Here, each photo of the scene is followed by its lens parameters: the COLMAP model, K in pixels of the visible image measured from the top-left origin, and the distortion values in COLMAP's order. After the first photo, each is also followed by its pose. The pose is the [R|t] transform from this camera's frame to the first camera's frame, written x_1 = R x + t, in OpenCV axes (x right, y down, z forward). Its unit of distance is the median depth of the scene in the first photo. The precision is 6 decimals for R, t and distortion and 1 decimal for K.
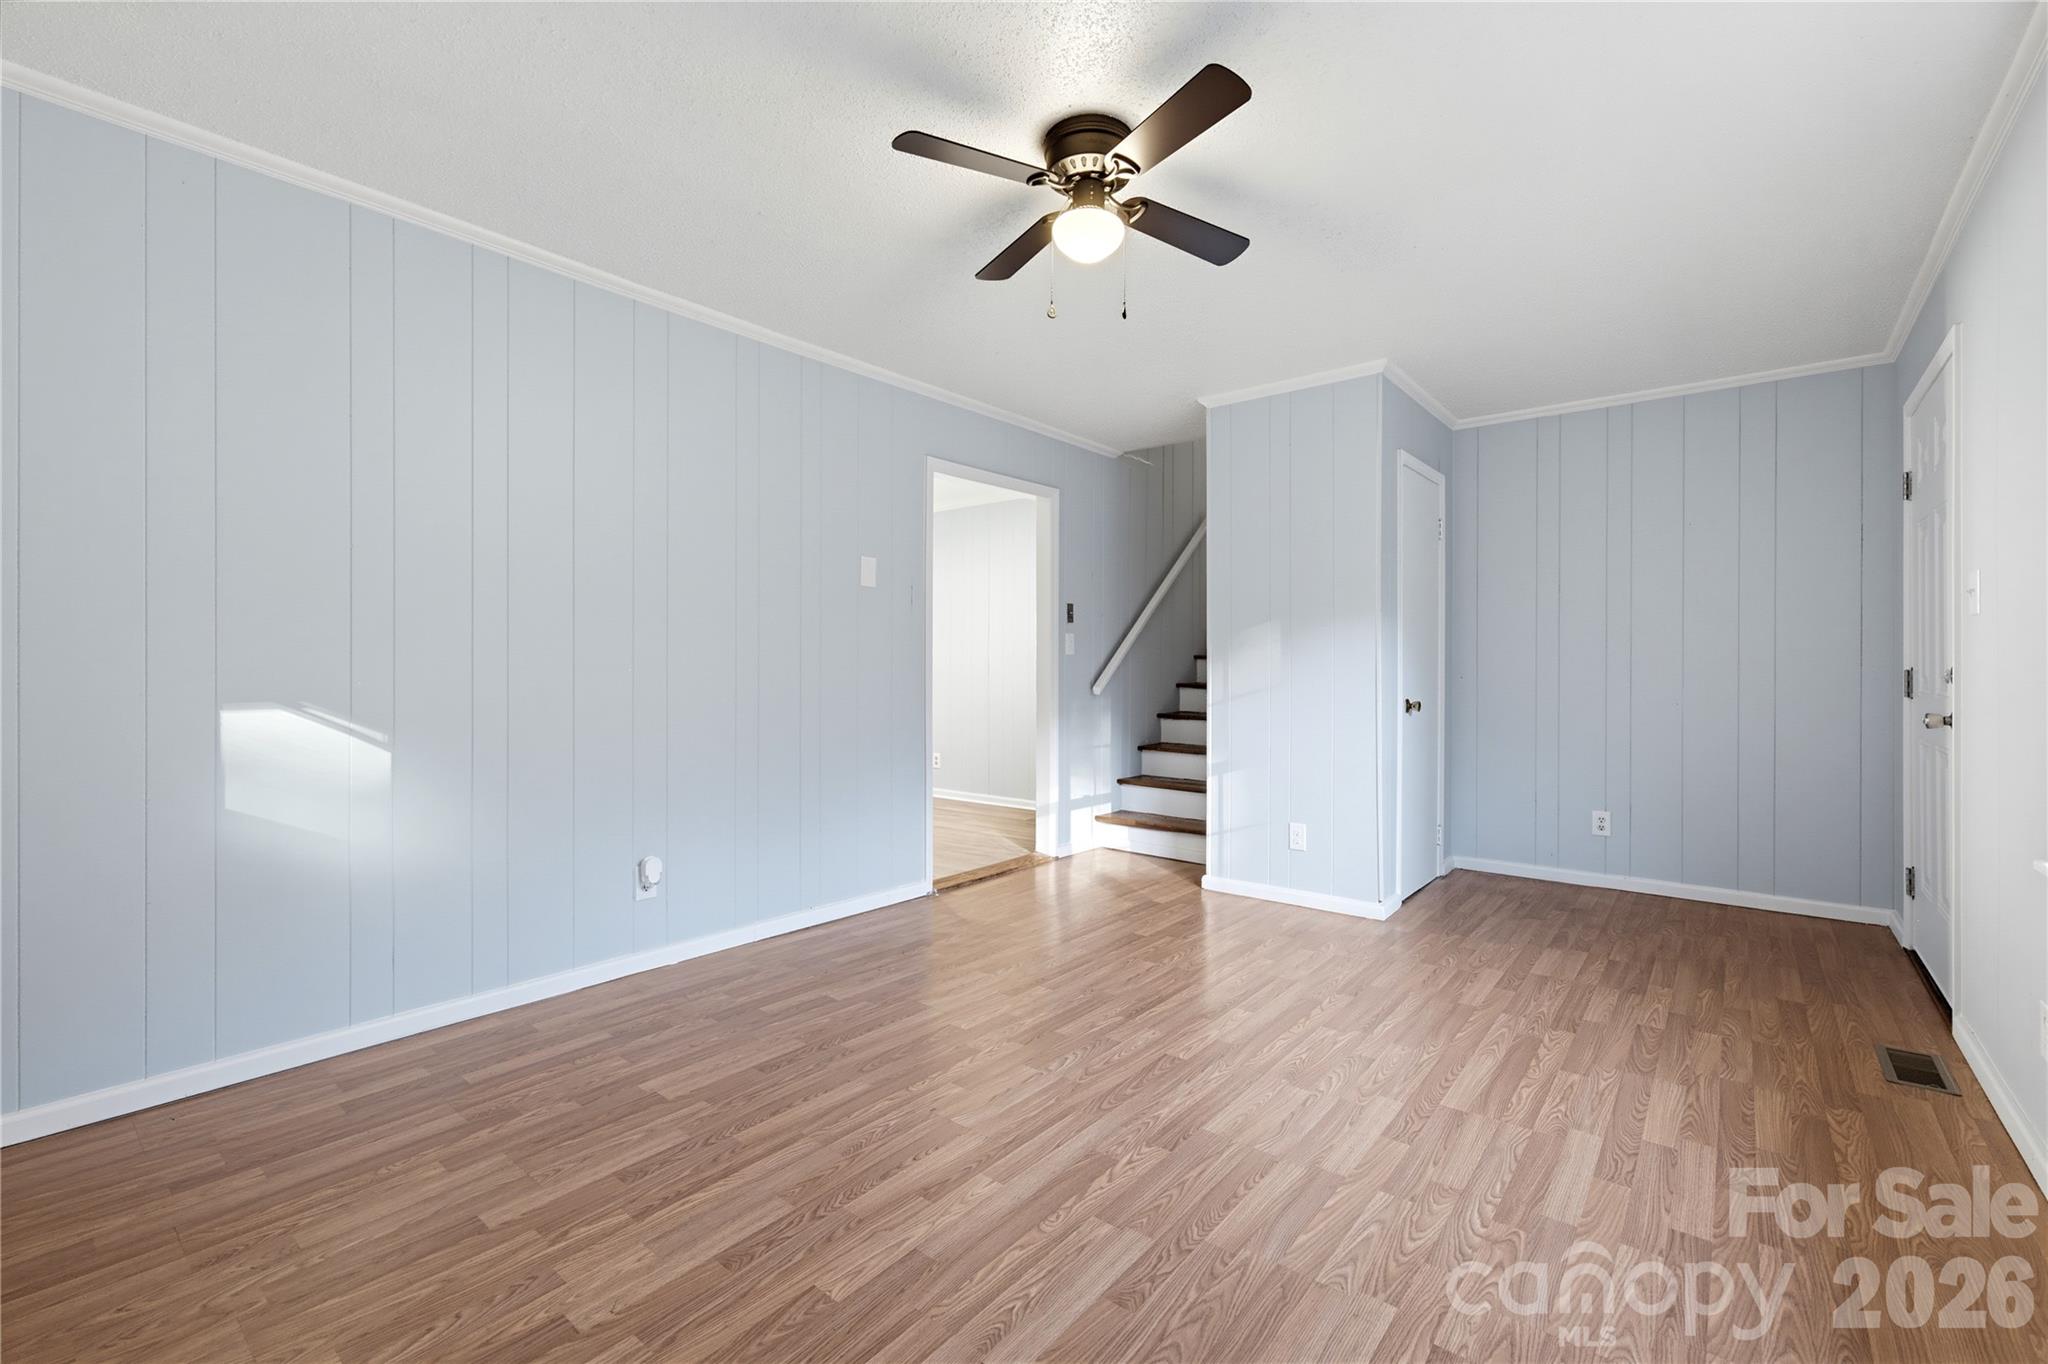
lens RADIAL K [[873.3, 0, 1027.6], [0, 873.3, 672.4], [0, 0, 1]] dist [-0.006629, 0.000393]
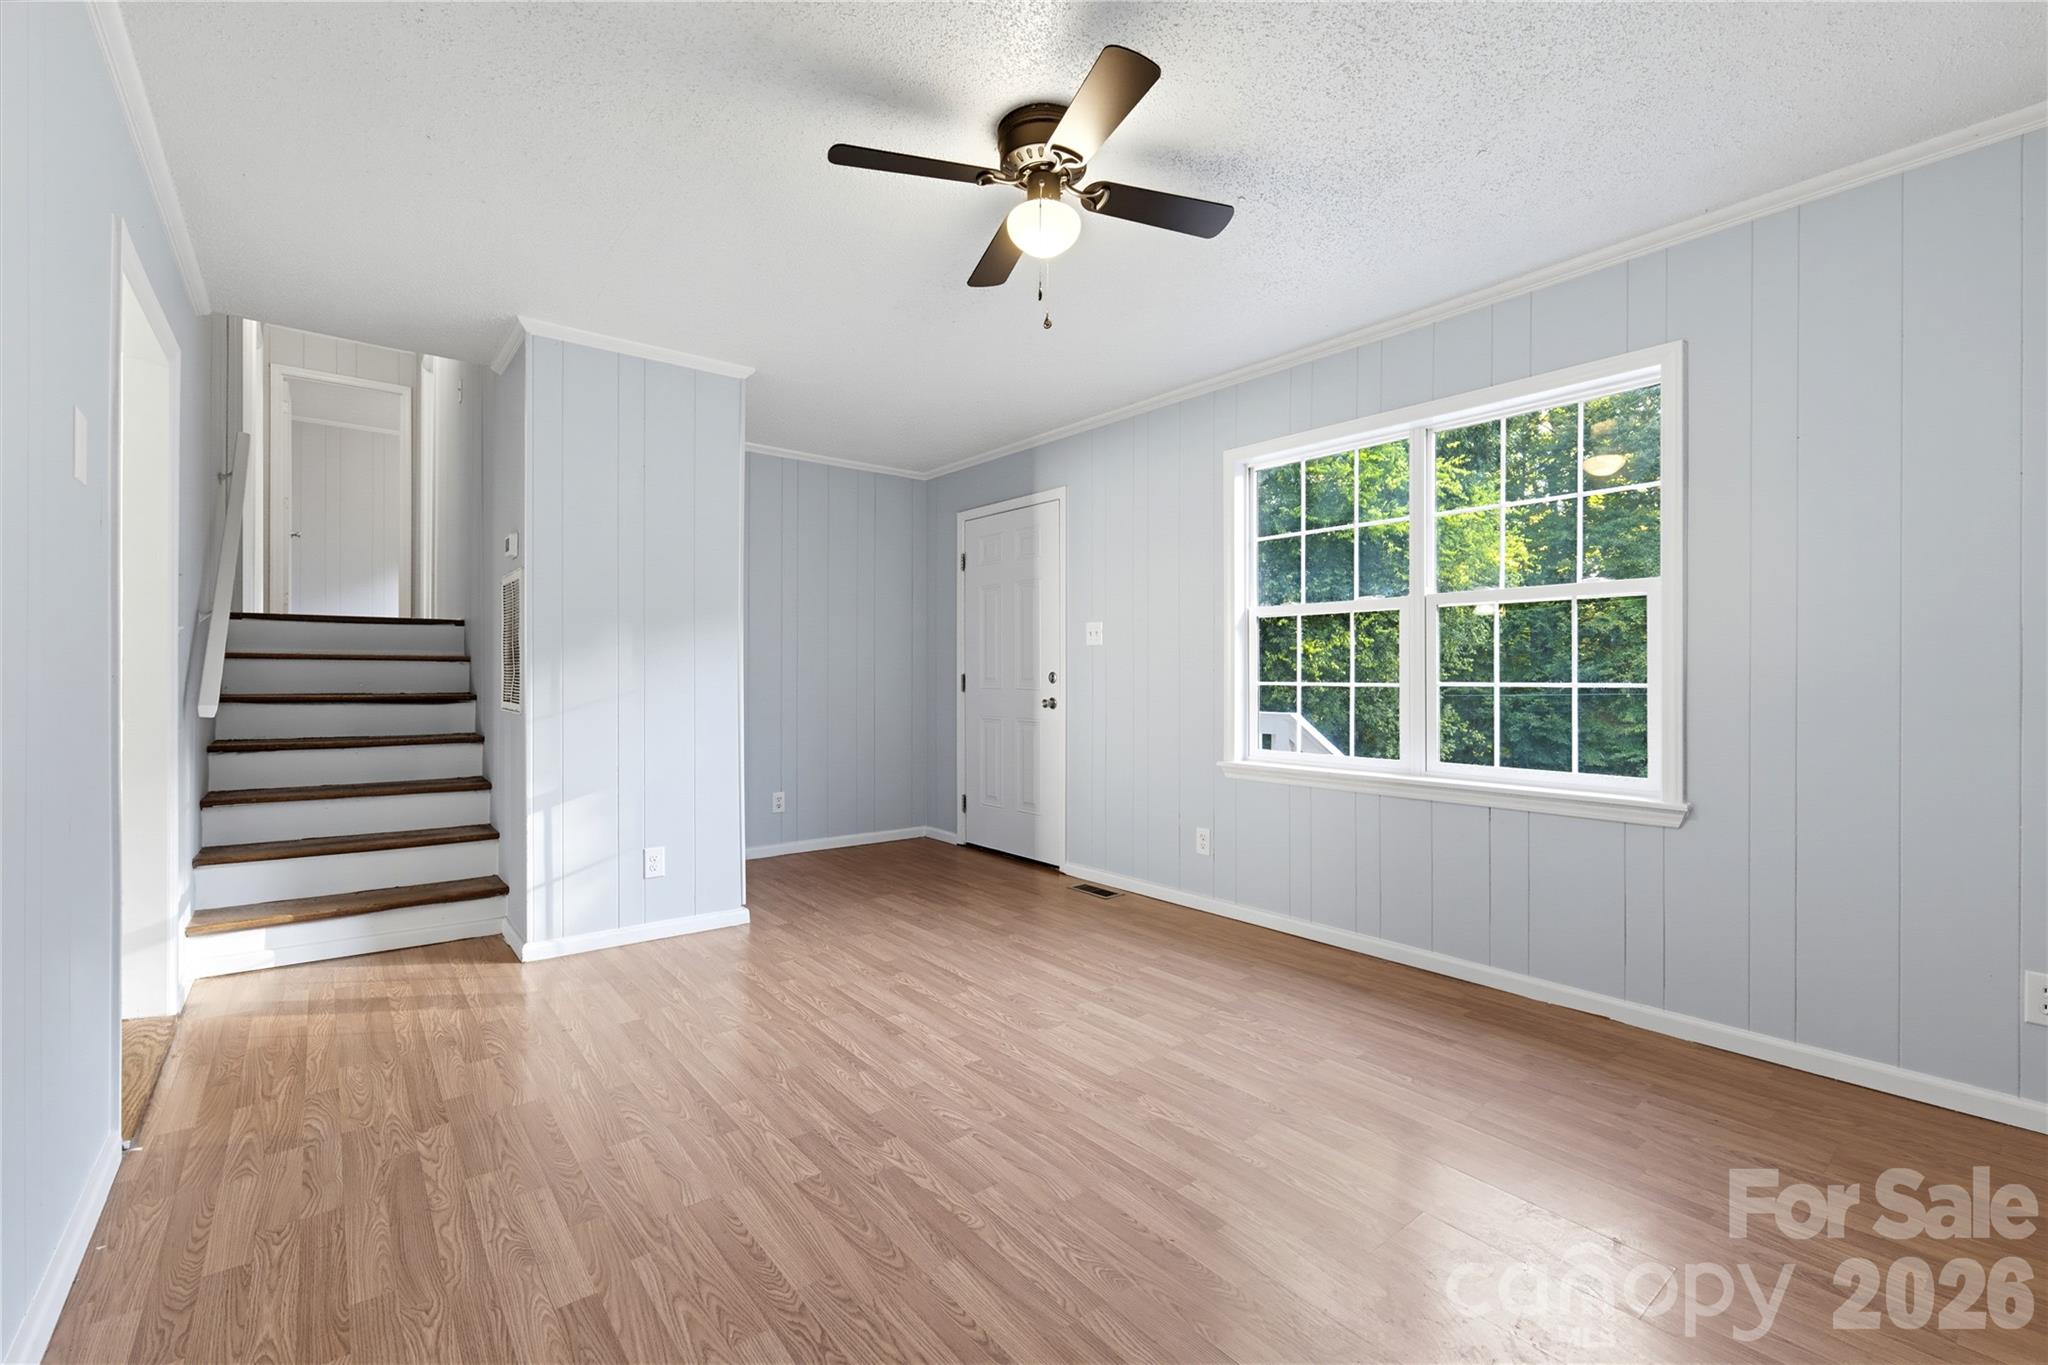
lens RADIAL K [[873.3, 0, 1027.5], [0, 873.3, 683.9], [0, 0, 1]] dist [-0.006629, 0.000393]
pose [[0.205659, -0.010710, 0.978565, -0.828848], [0.001078, 0.999942, 0.010718, -0.005831], [-0.978623, -0.001150, 0.205658, 0.762342]]
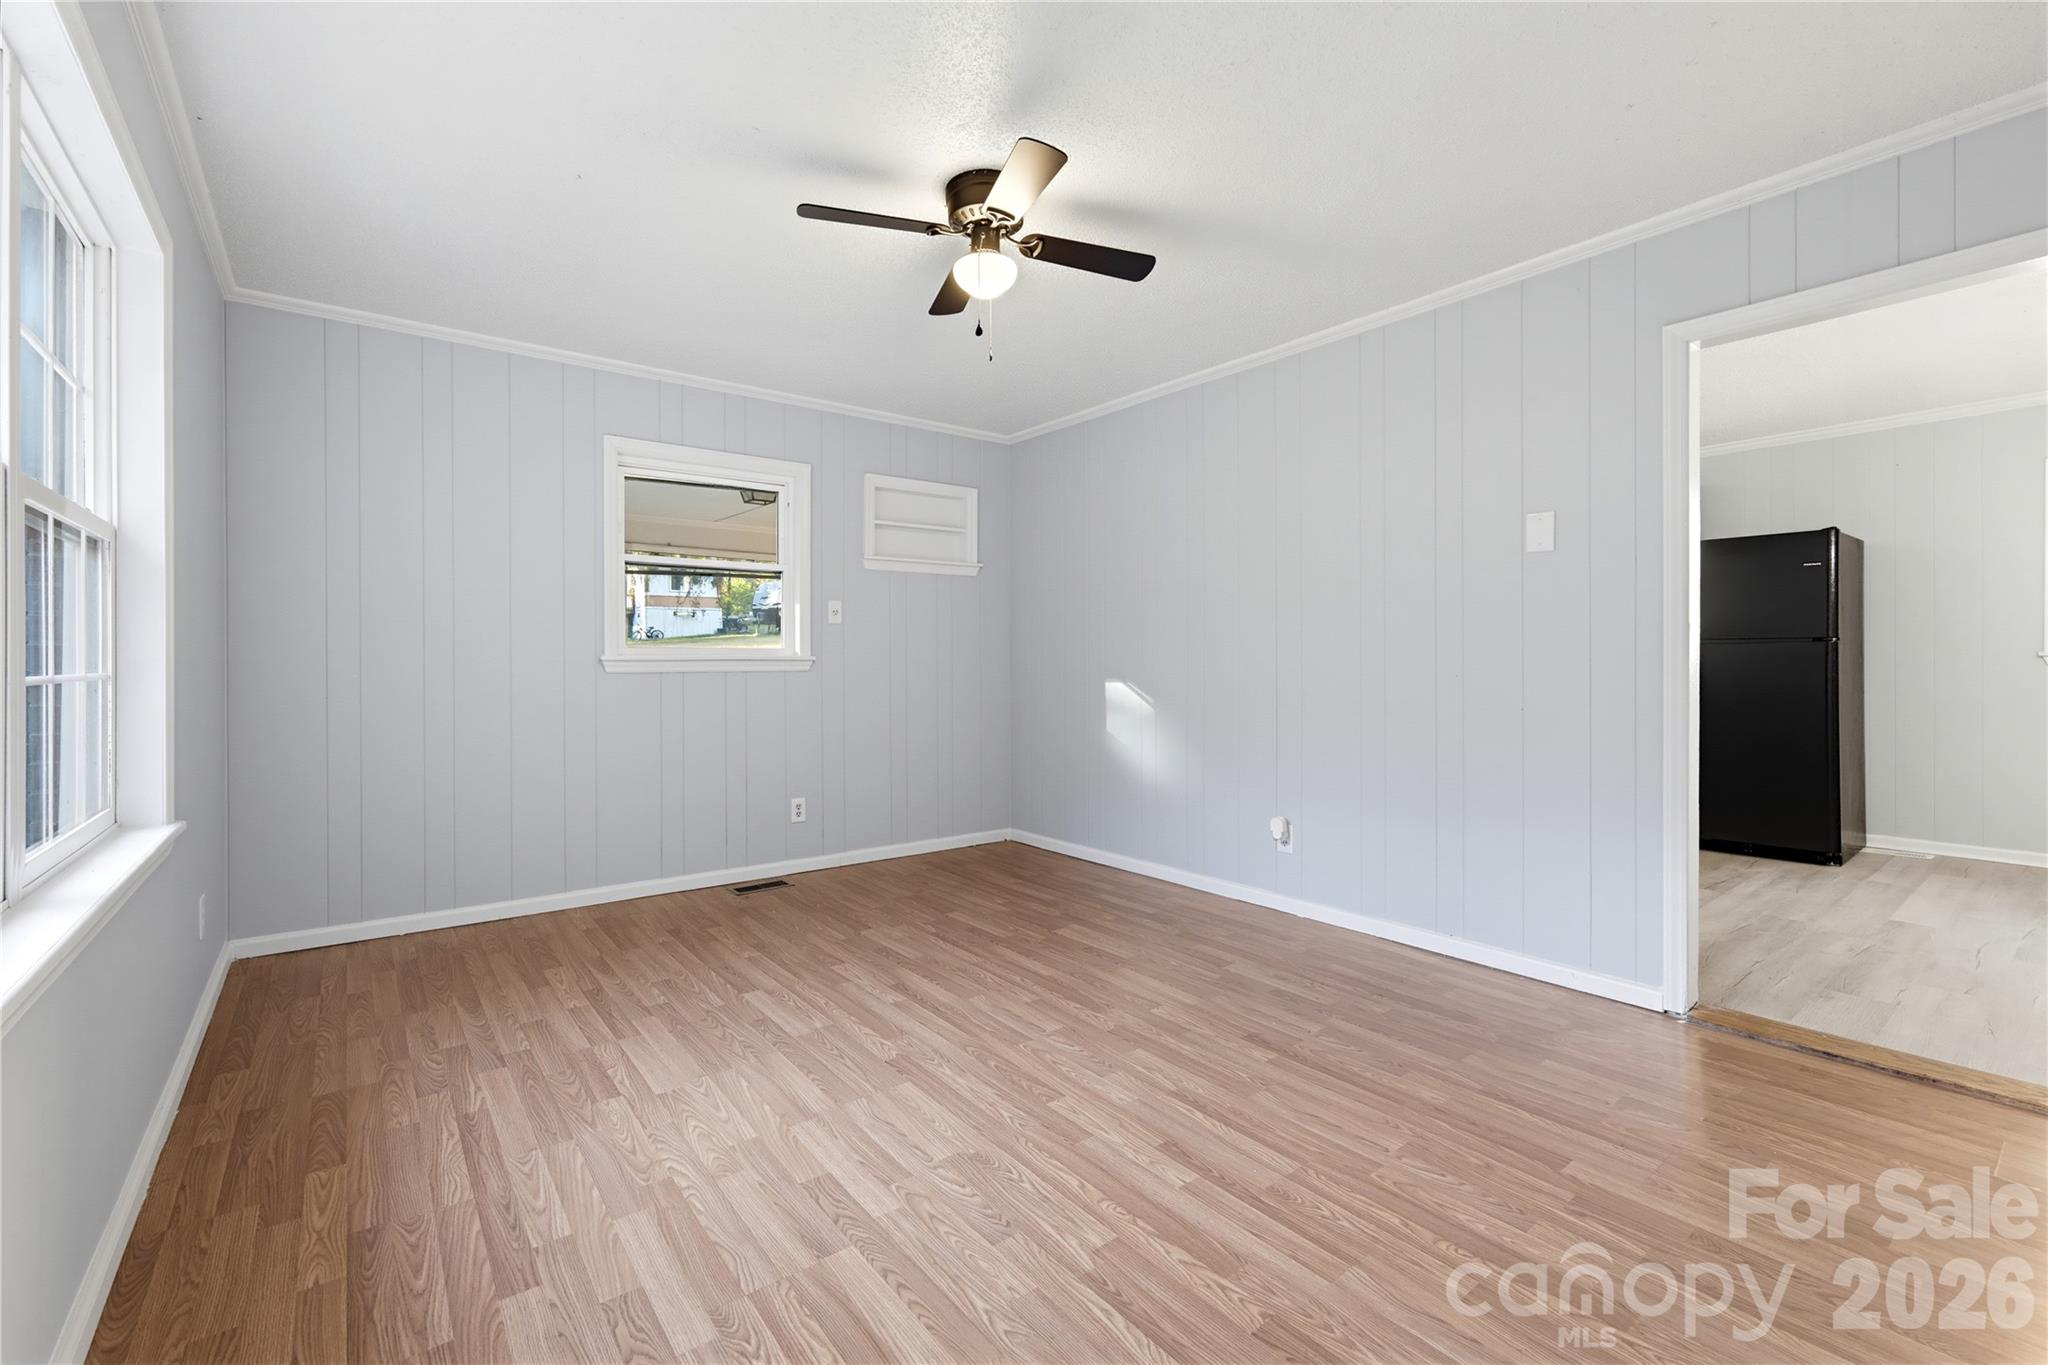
lens RADIAL K [[873.3, 0, 1025.6], [0, 873.3, 652.5], [0, 0, 1]] dist [-0.006629, 0.000393]
pose [[-0.222457, -0.011499, -0.974875, 1.087667], [-0.000197, 0.999931, -0.011749, -0.003165], [0.974943, -0.002421, -0.222444, 1.215486]]
